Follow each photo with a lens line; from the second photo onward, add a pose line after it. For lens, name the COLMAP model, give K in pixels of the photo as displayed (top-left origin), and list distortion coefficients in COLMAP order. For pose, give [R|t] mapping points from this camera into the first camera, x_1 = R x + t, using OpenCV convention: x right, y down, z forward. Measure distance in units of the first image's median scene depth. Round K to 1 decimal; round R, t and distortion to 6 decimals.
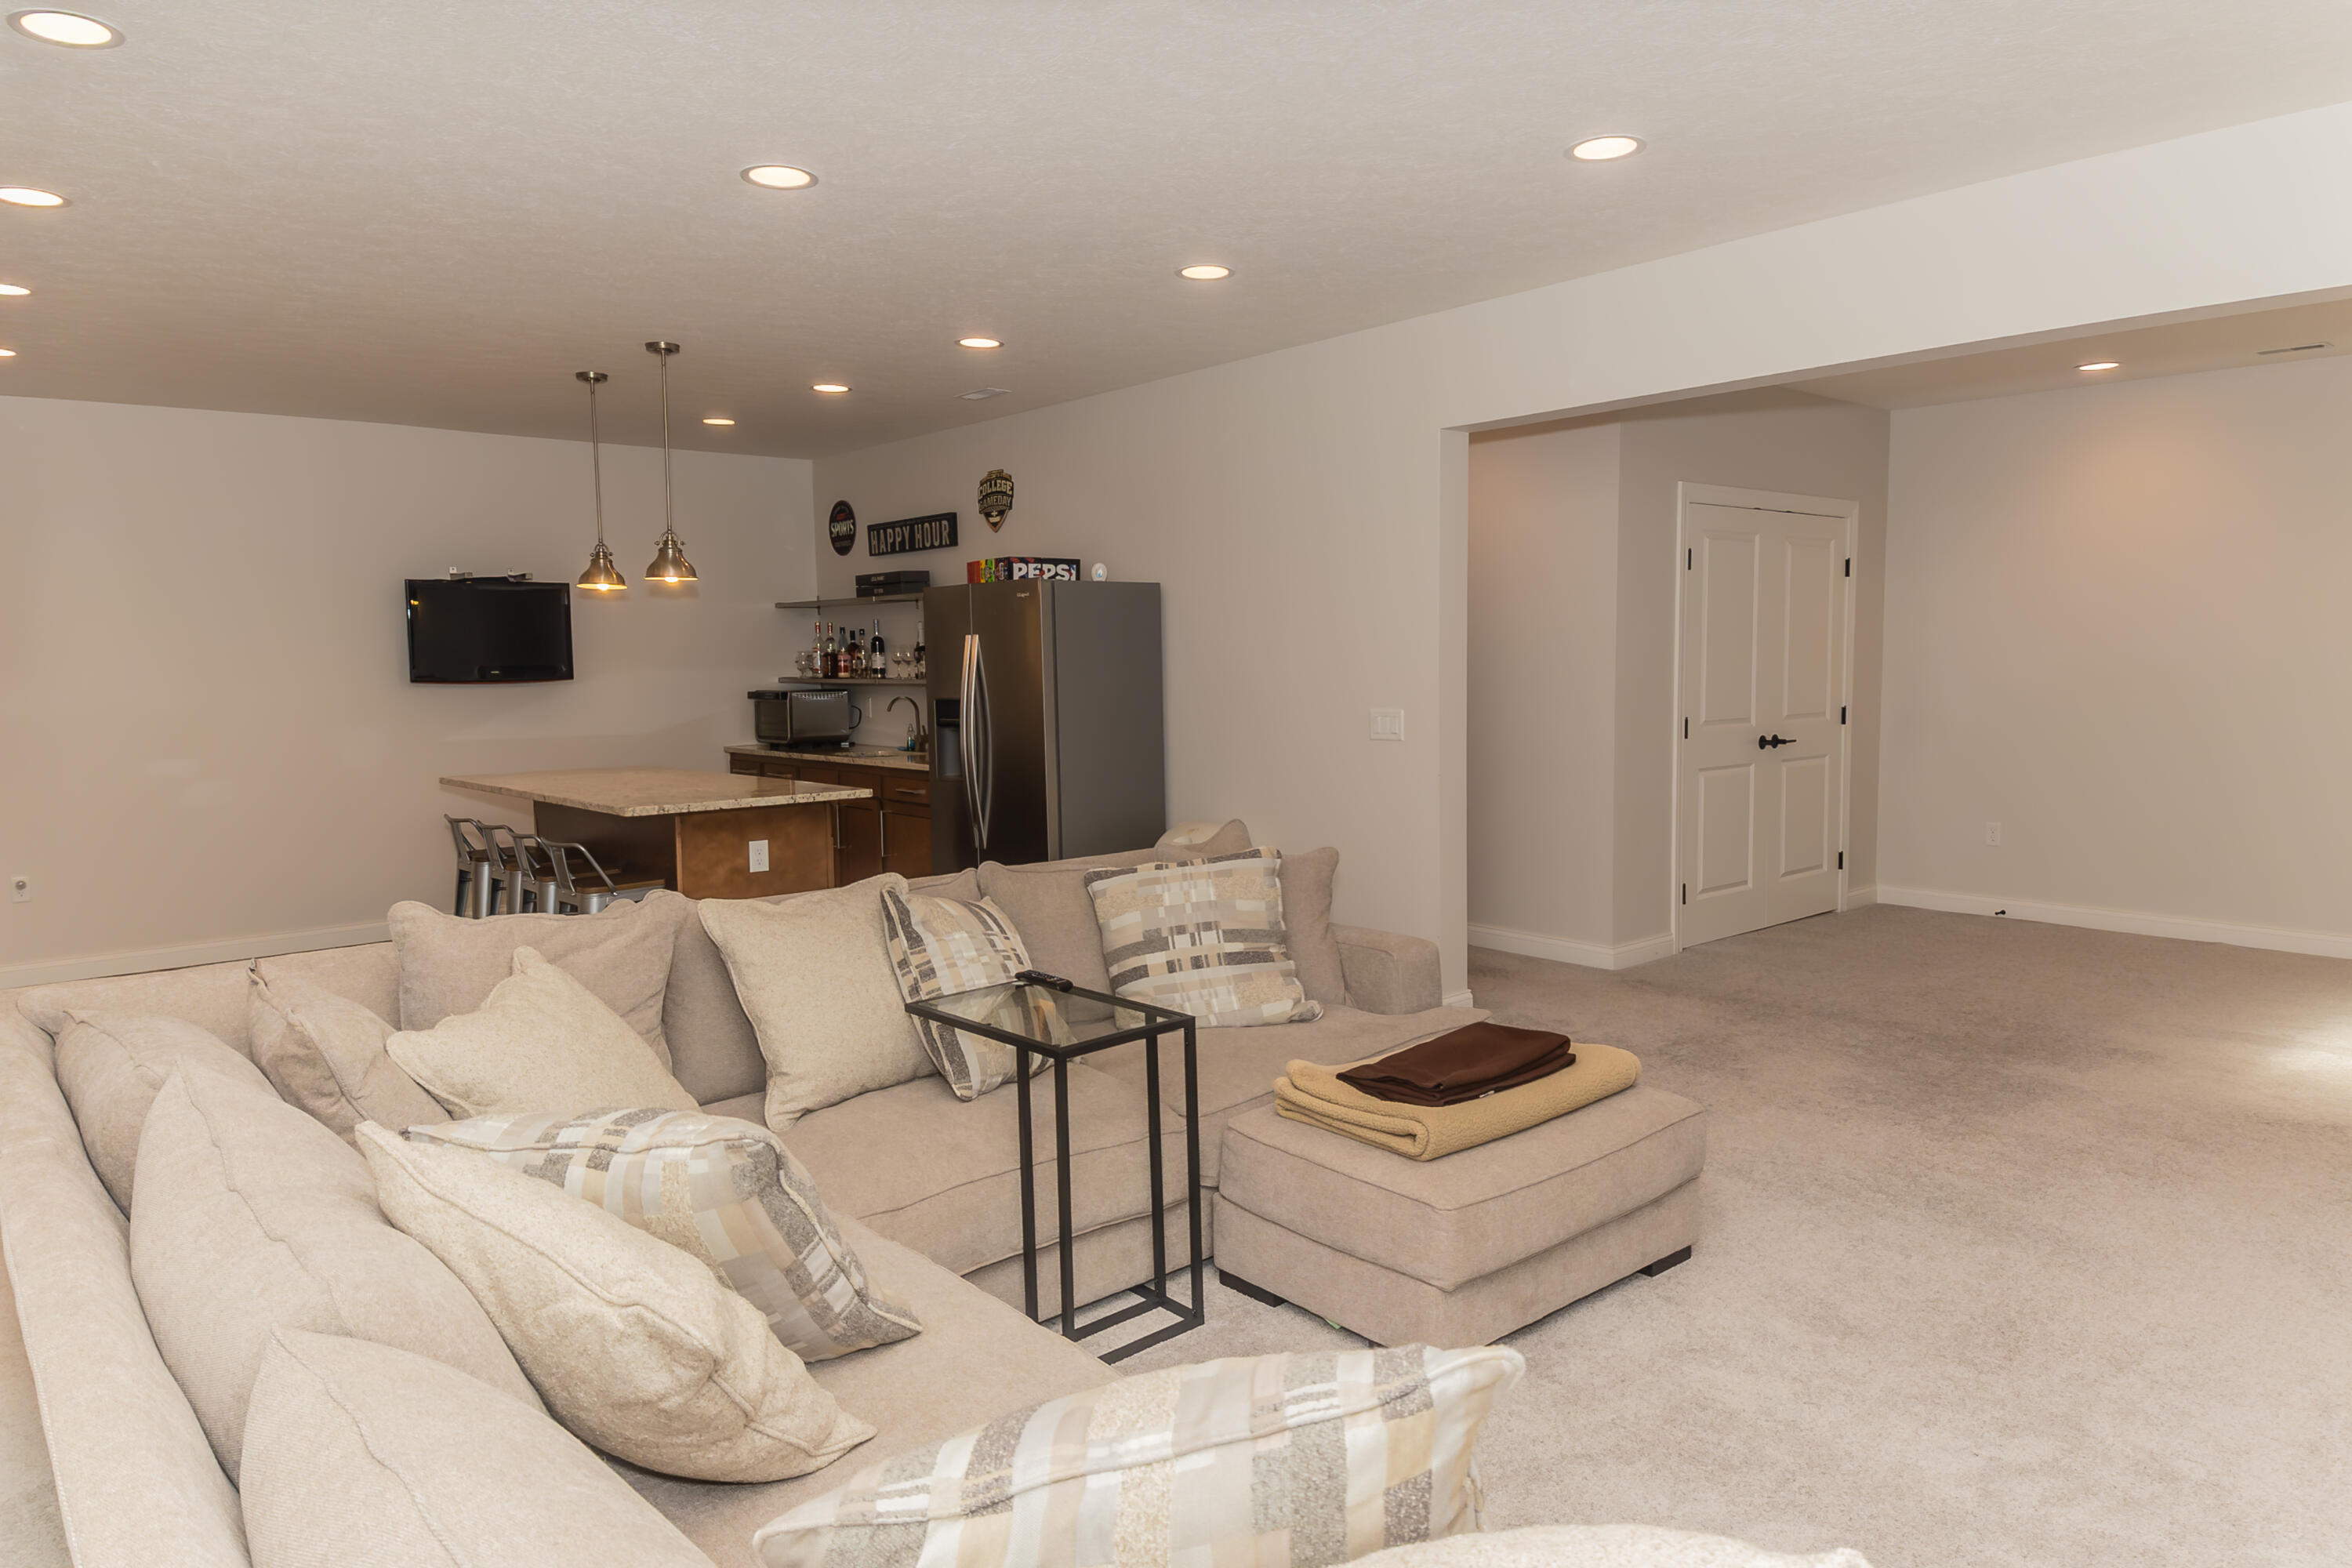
lens RADIAL K [[1446.1, 0, 1172.8], [0, 1446.1, 768.4], [0, 0, 1]] dist [0.097848, -0.123329]
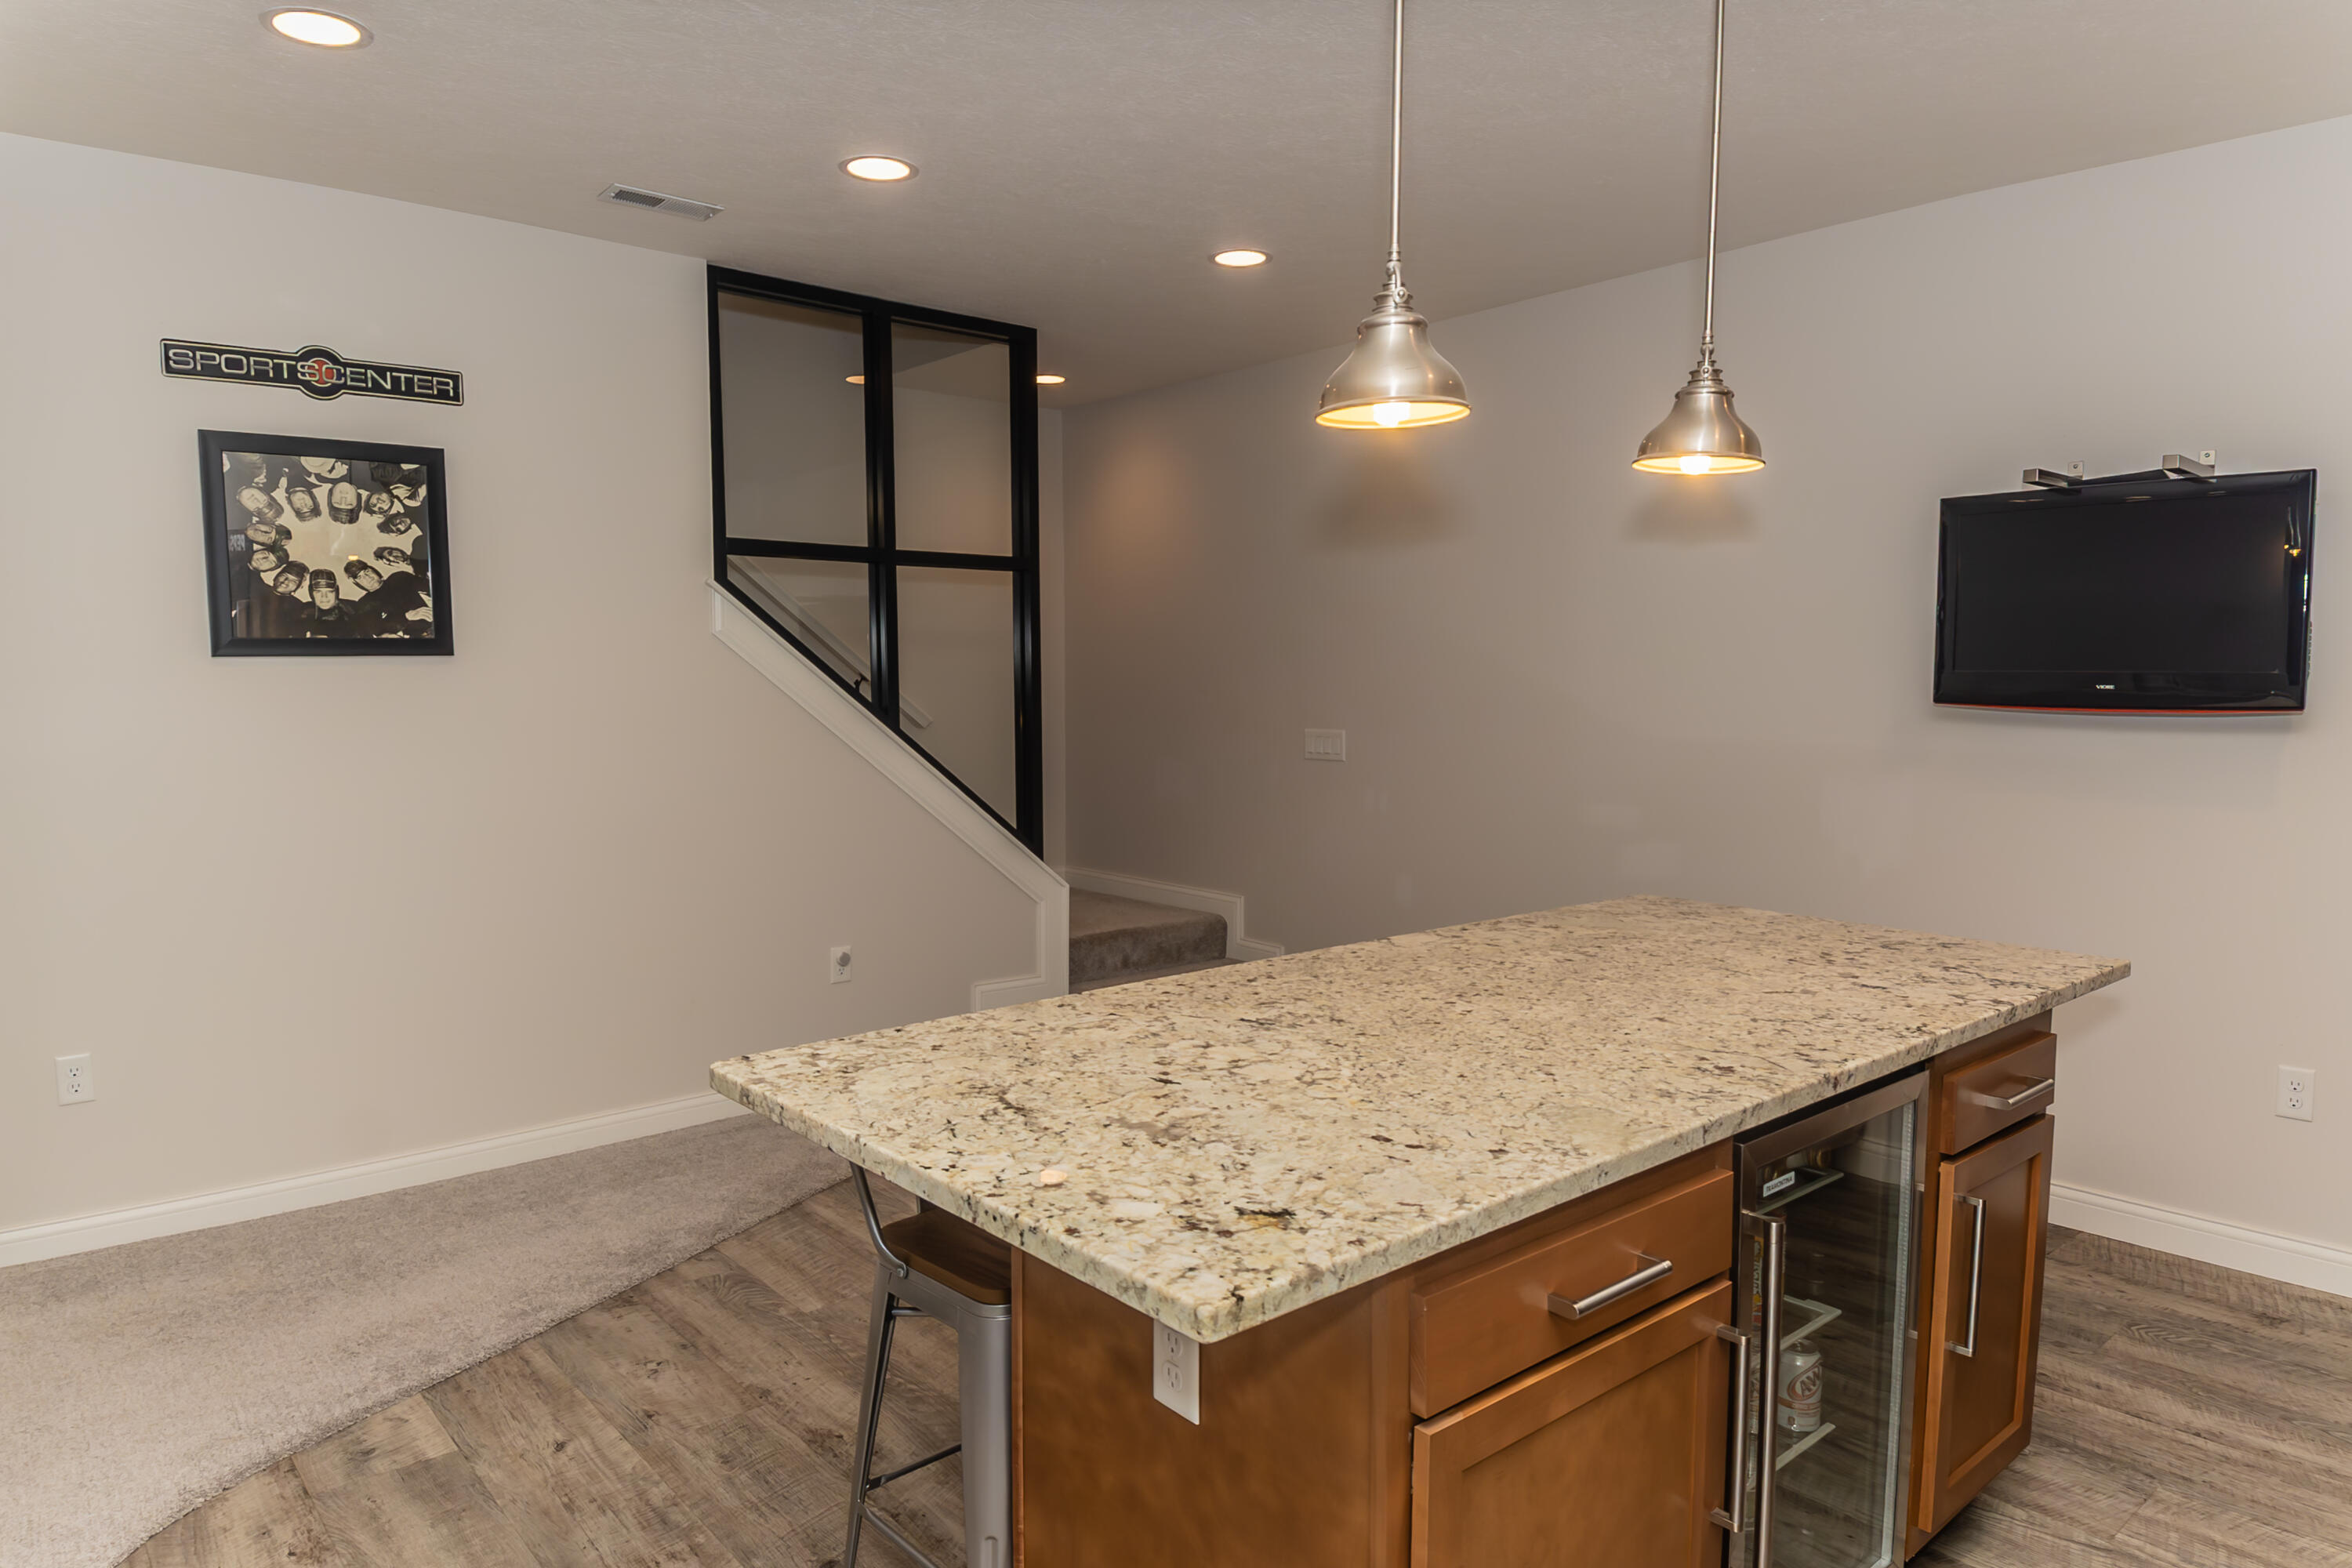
lens RADIAL K [[1458.0, 0, 1154.9], [0, 1458.0, 768.2], [0, 0, 1]] dist [0.092569, -0.132522]
pose [[-0.001318, 0.082323, -0.996605, -0.010687], [-0.078351, 0.993533, 0.082173, -0.054264], [0.996925, 0.078193, 0.005141, 0.696371]]
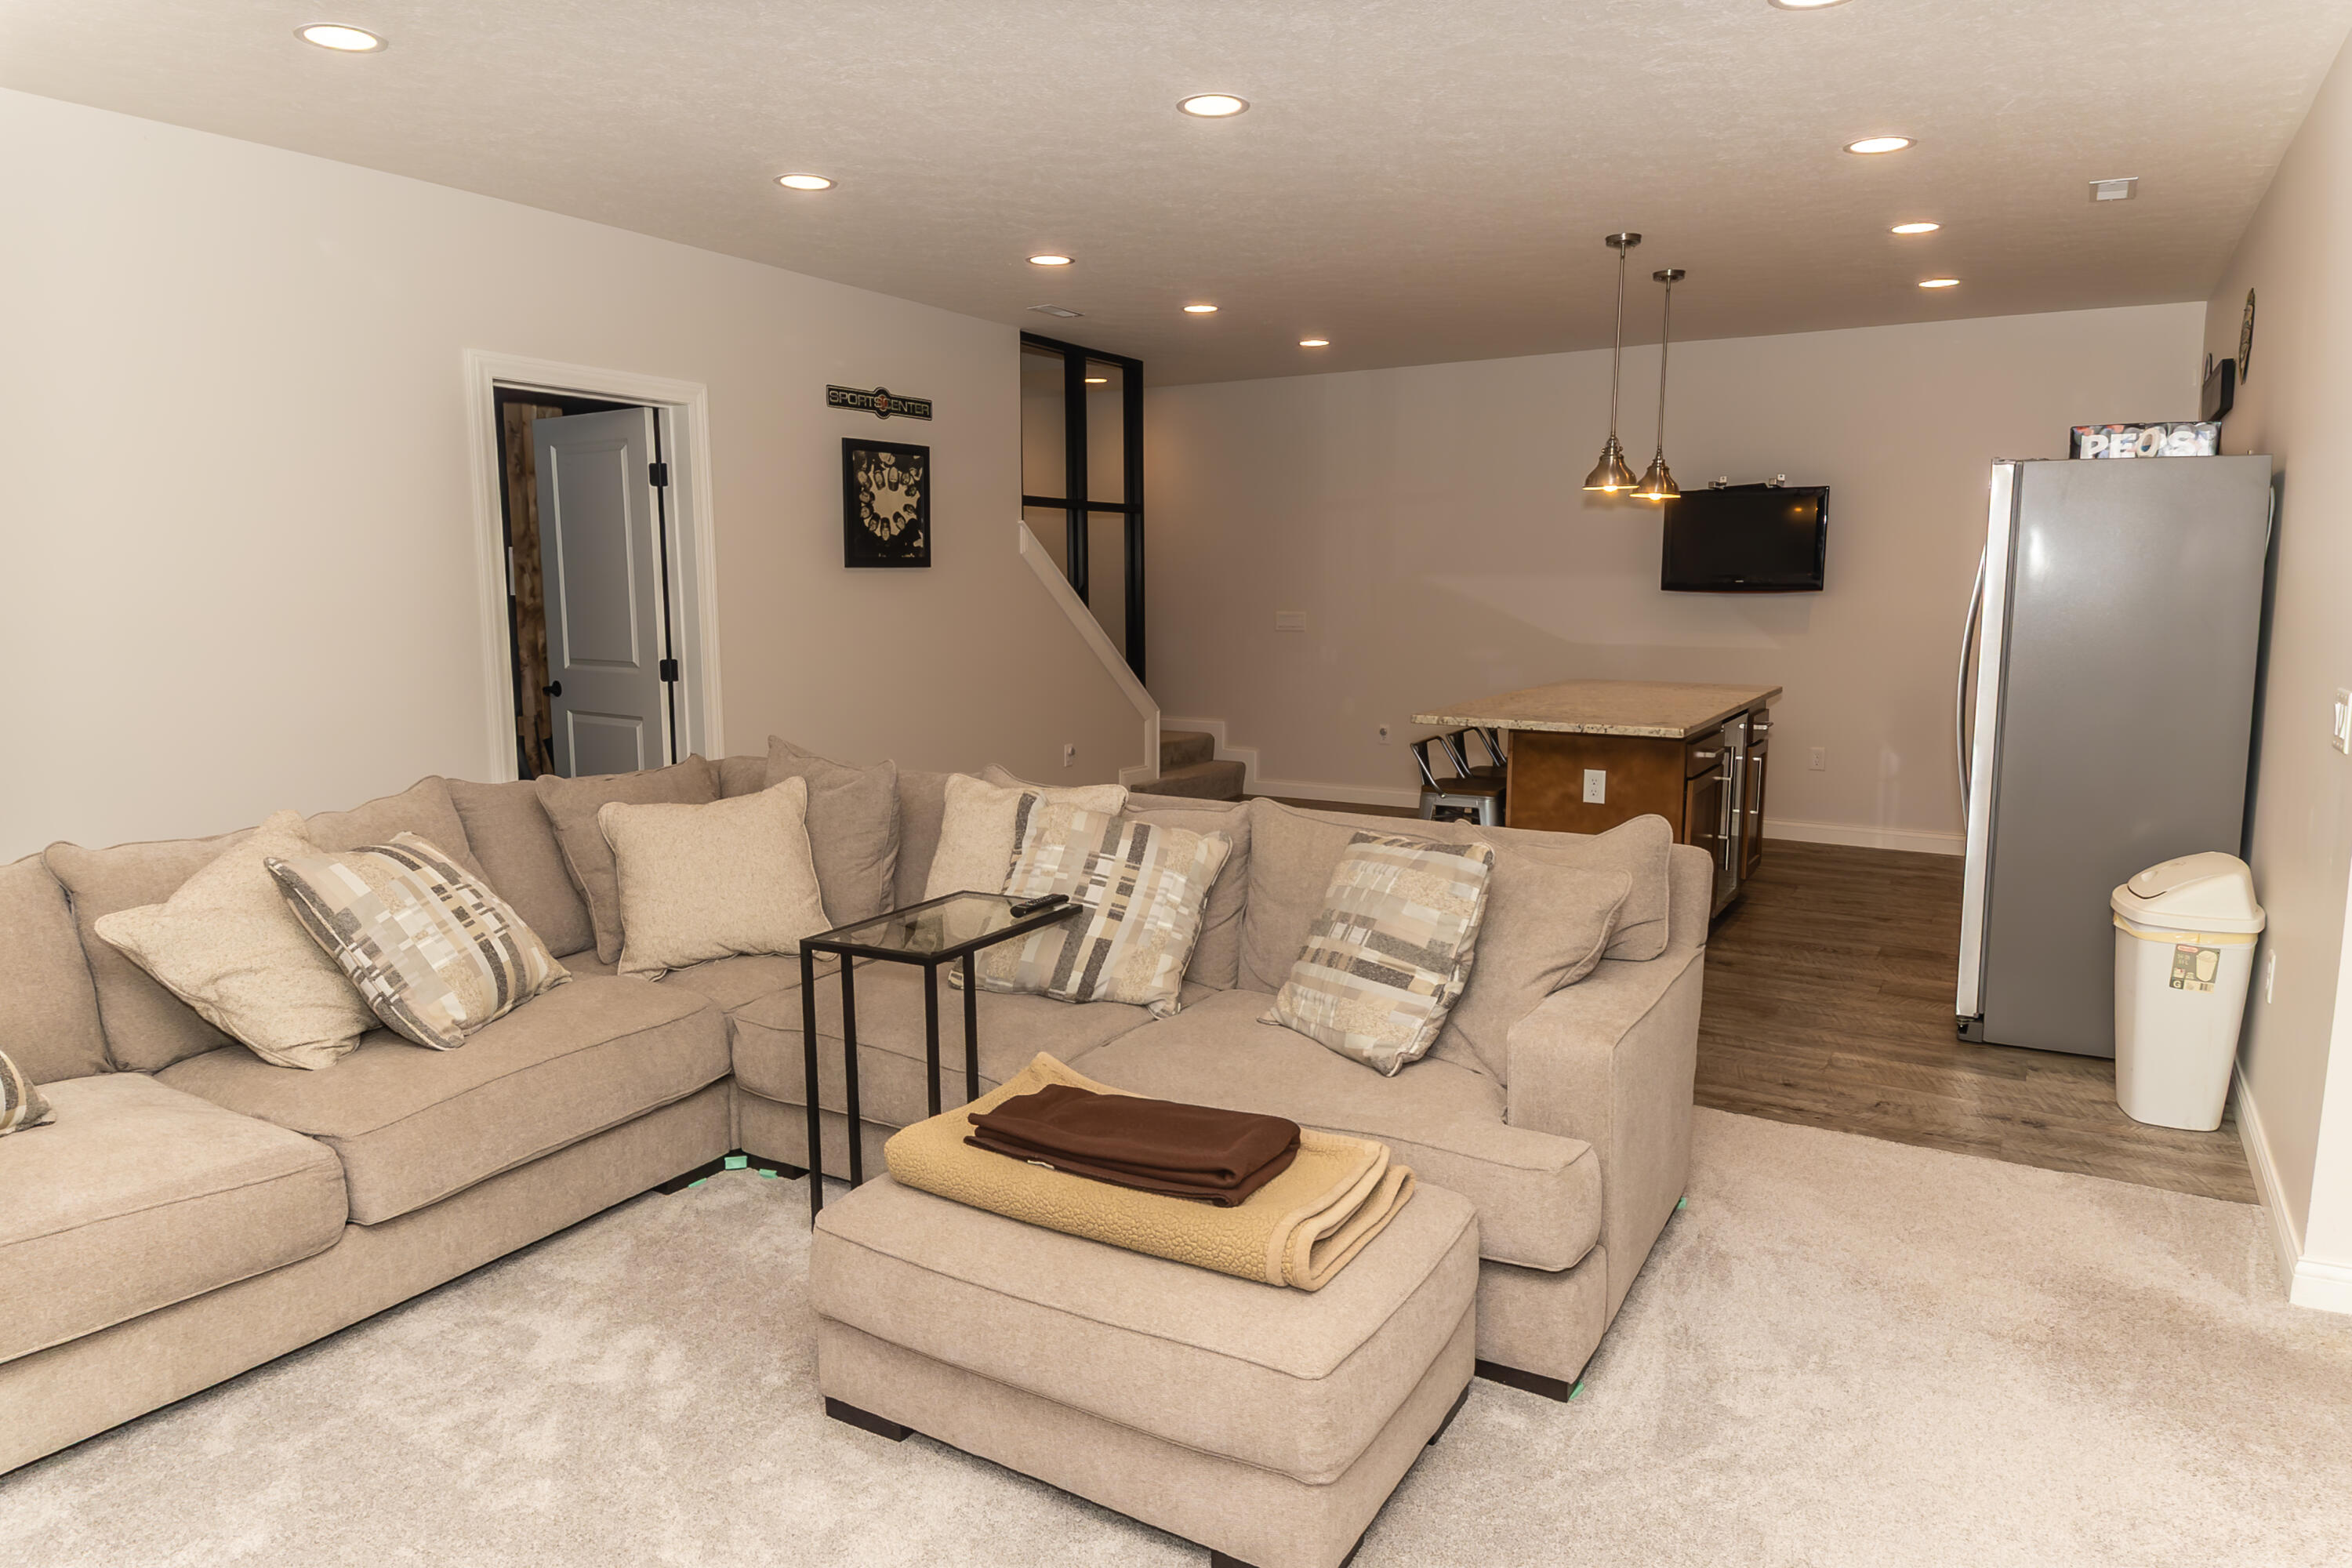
lens RADIAL K [[1446.1, 0, 1172.8], [0, 1446.1, 768.4], [0, 0, 1]] dist [0.097848, -0.123329]
pose [[0.312003, 0.142405, -0.939348, 0.357706], [-0.080246, 0.989120, 0.123297, -0.031411], [0.946686, 0.036910, 0.320036, 0.315484]]
